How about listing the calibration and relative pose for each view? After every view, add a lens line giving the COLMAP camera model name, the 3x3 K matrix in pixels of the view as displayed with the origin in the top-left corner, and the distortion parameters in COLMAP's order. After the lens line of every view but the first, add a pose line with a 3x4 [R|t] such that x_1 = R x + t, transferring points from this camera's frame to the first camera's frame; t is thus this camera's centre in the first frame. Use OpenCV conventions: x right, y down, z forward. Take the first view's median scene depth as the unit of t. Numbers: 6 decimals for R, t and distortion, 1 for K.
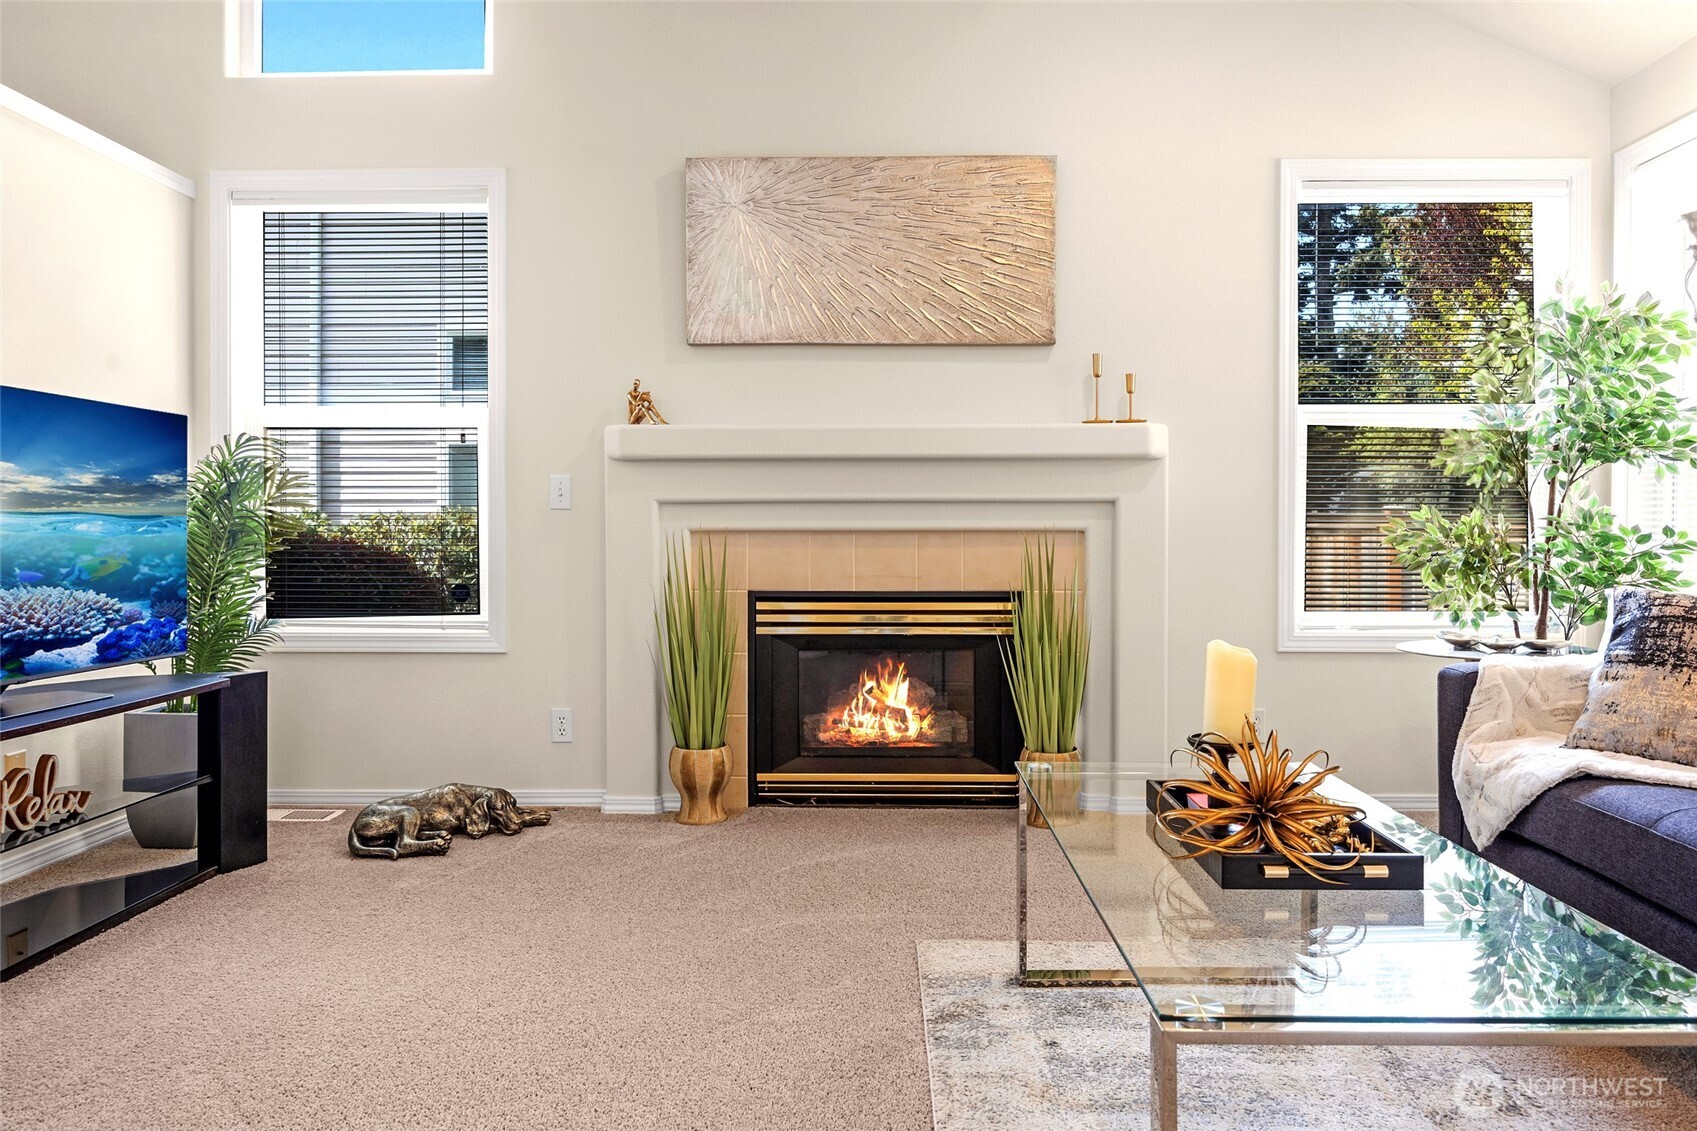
lens RADIAL K [[1110.0, 0, 848.6], [0, 1110.0, 533.1], [0, 0, 1]] dist [-0.003581, 0.001120]
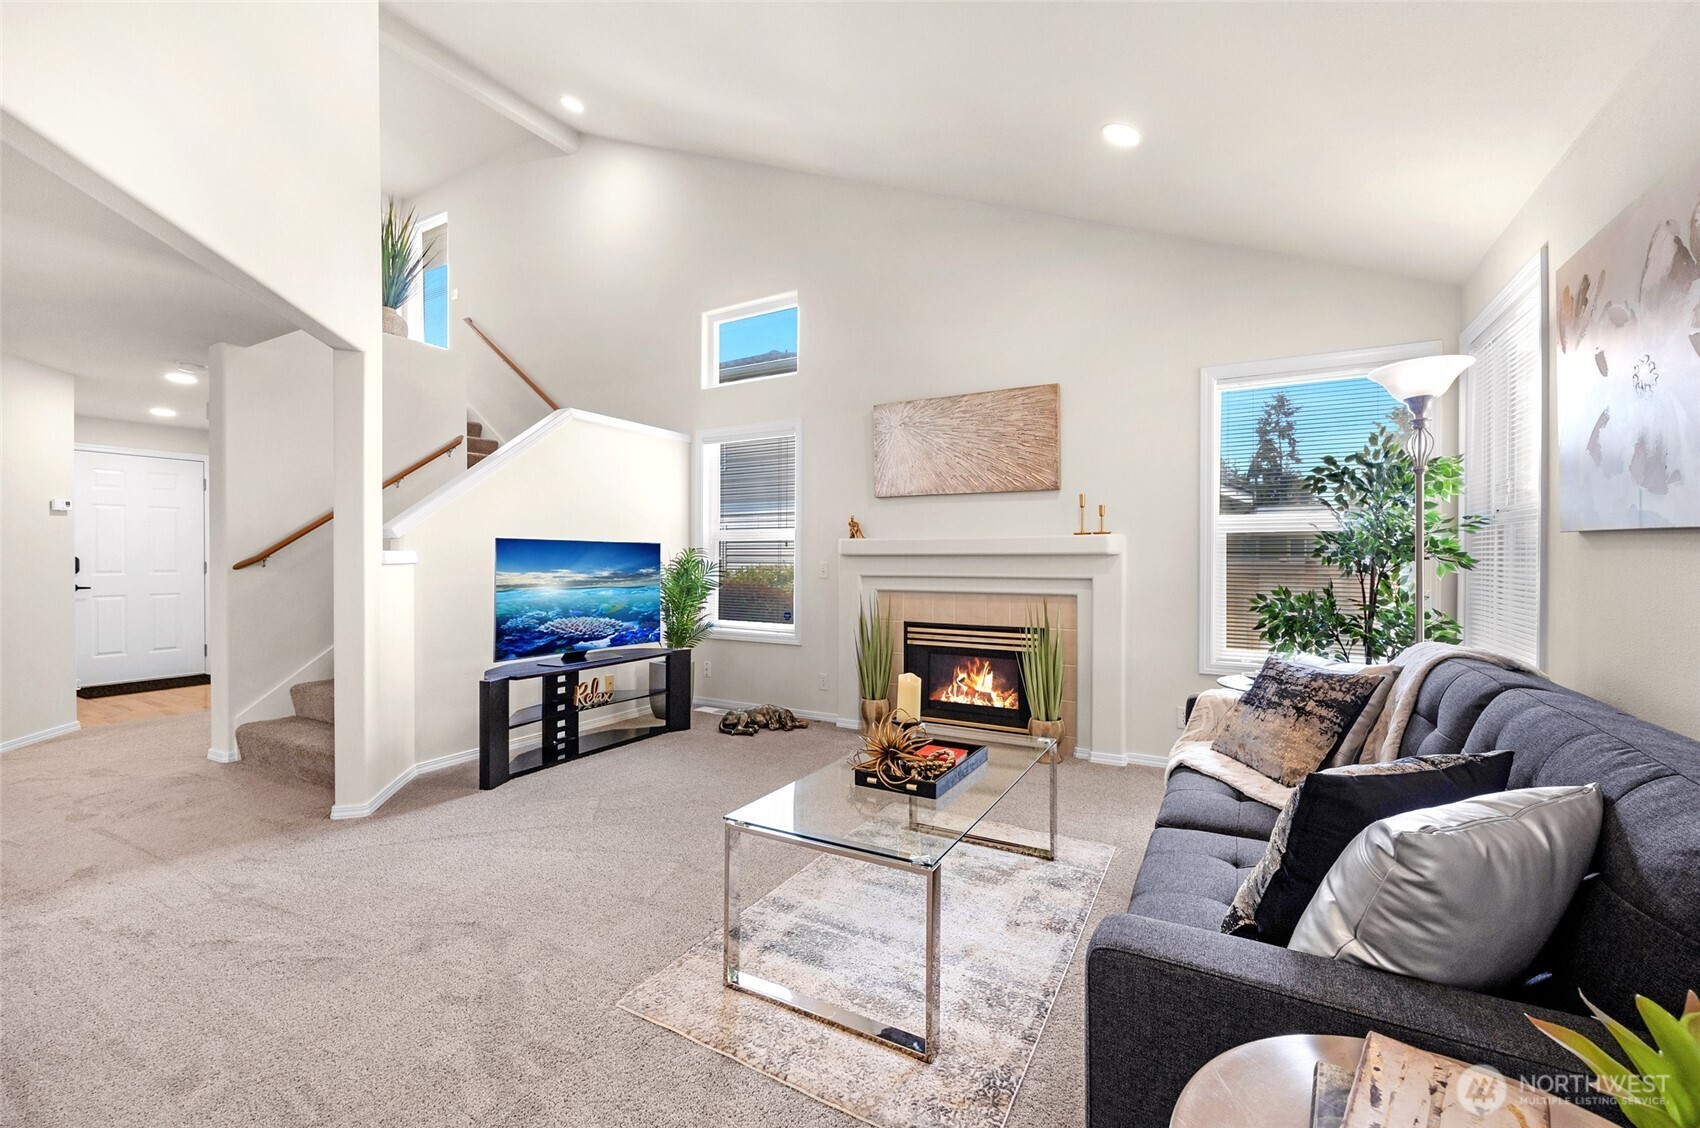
lens RADIAL K [[675.7, 0, 877.1], [0, 675.7, 561.0], [0, 0, 1]] dist [-0.001174, -0.000083]
pose [[0.889395, 0.002164, -0.457135, 0.421865], [-0.001835, 0.999998, 0.001165, -0.057417], [0.457136, -0.000197, 0.889397, -0.088814]]
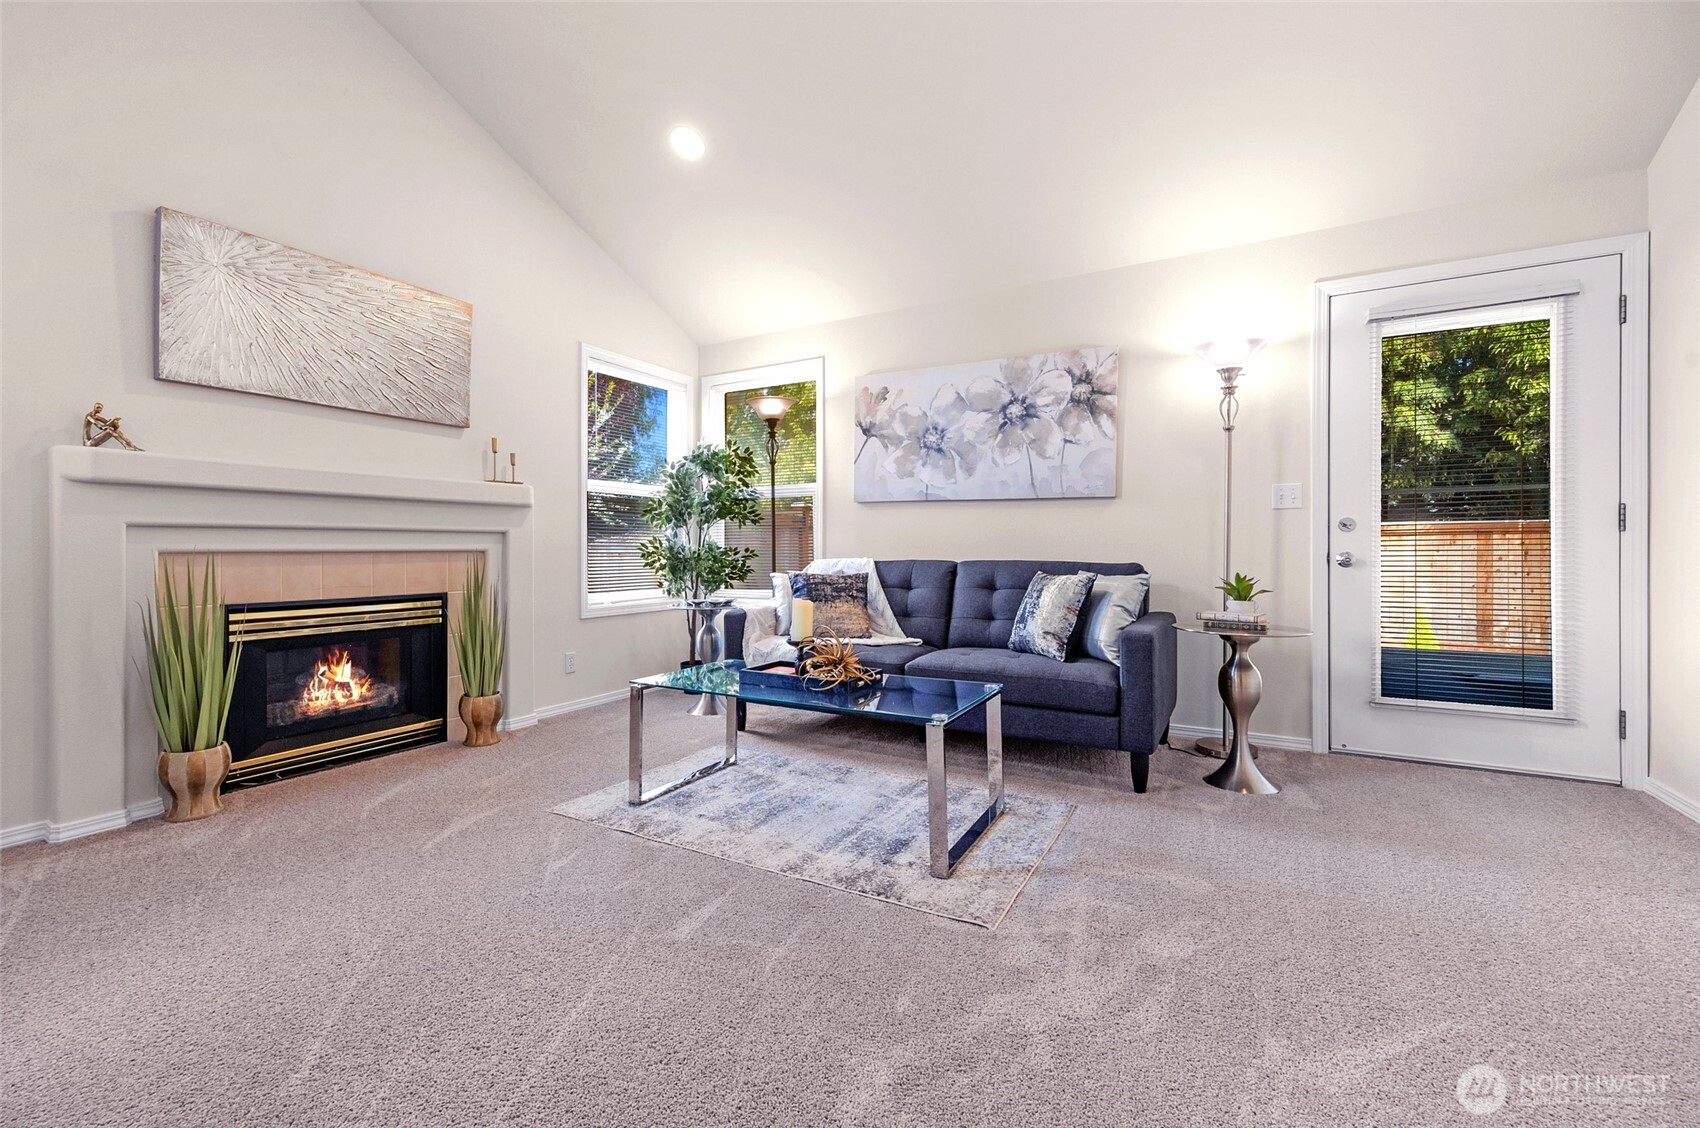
lens RADIAL K [[722.9, 0, 802.1], [0, 722.9, 544.8], [0, 0, 1]] dist [-0.000454, 0.000121]
pose [[0.502163, 0.003702, 0.864765, -0.440496], [0.006359, 0.999948, -0.007974, 0.000145], [-0.864750, 0.009503, 0.502113, 0.113709]]
